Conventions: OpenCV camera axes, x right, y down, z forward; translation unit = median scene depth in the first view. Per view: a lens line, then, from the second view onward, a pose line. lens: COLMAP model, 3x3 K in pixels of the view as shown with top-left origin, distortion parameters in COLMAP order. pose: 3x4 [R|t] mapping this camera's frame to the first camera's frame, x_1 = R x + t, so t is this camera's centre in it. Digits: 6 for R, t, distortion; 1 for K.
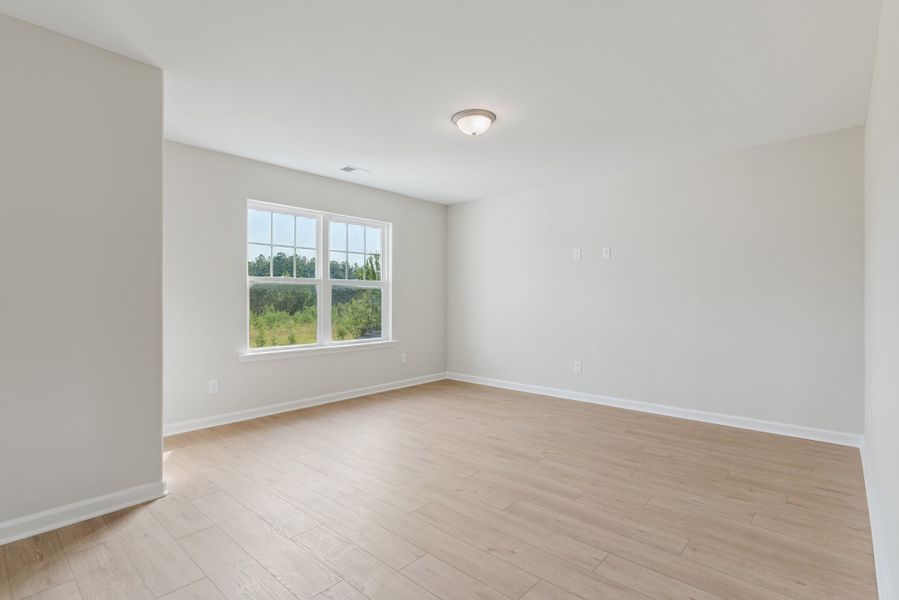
lens RADIAL K [[427.3, 0, 433.9], [0, 427.3, 298.4], [0, 0, 1]] dist [-0.002016, -0.000372]
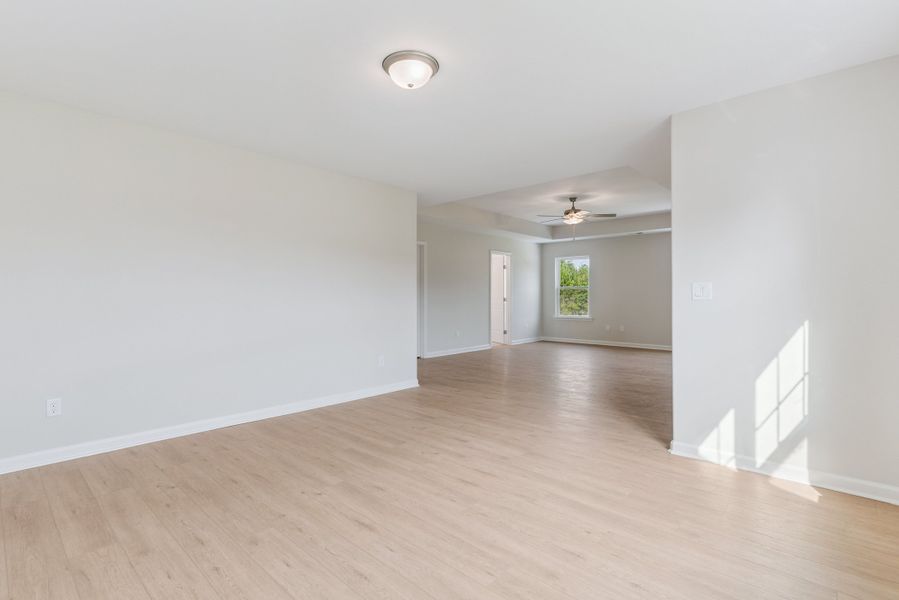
lens RADIAL K [[427.3, 0, 433.9], [0, 427.3, 298.4], [0, 0, 1]] dist [-0.002016, -0.000372]
pose [[-0.999907, 0.000423, 0.013660, 0.047034], [0.000508, 0.999981, 0.006208, 0.001240], [-0.013657, 0.006215, -0.999887, 2.115083]]
